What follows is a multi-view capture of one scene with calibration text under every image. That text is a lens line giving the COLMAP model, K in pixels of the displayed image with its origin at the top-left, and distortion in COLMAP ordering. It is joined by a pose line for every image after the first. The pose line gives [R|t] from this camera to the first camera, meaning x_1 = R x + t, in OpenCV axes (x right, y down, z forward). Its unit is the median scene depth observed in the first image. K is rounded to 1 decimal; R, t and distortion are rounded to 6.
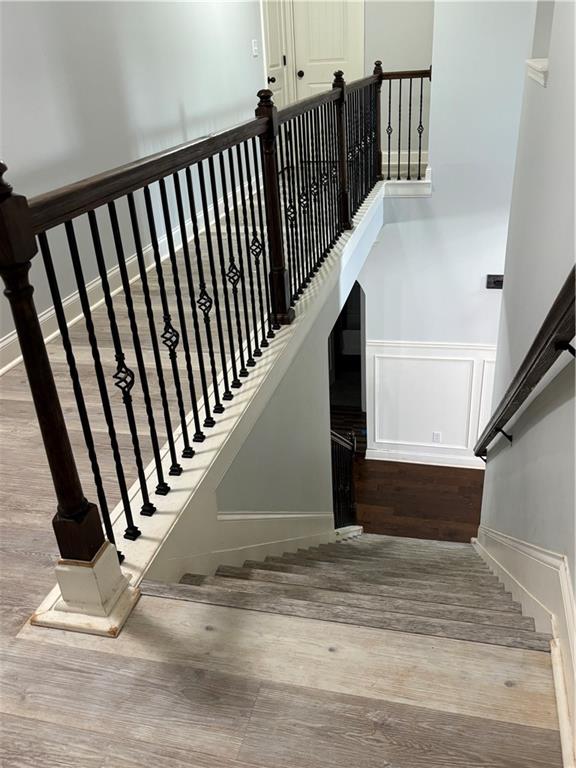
lens RADIAL K [[675.6, 0, 288.0], [0, 675.6, 384.0], [0, 0, 1]] dist [0.004993, 0.004490]
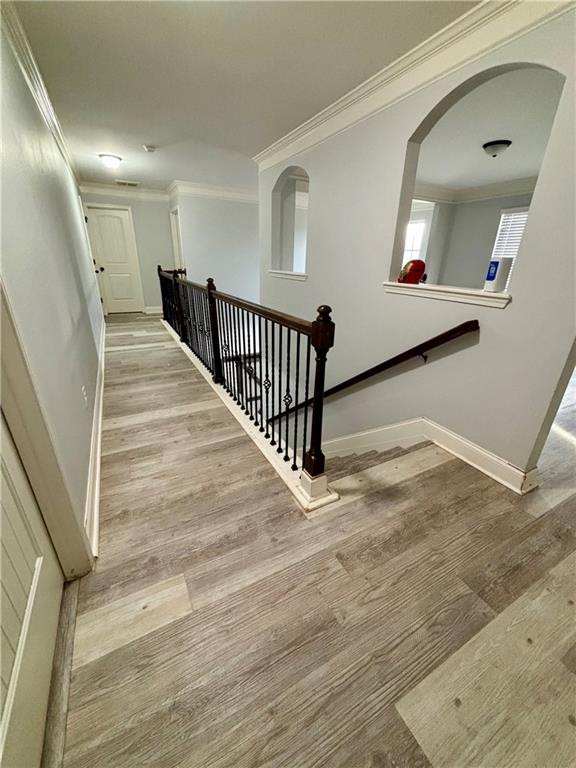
lens RADIAL K [[309.7, 0, 288.0], [0, 309.7, 384.0], [0, 0, 1]] dist [0.000718, 0.000140]
pose [[0.735196, -0.184307, 0.652318, -1.091453], [0.239525, 0.970880, 0.004357, -0.081668], [-0.634125, 0.153043, 0.757933, 0.217016]]
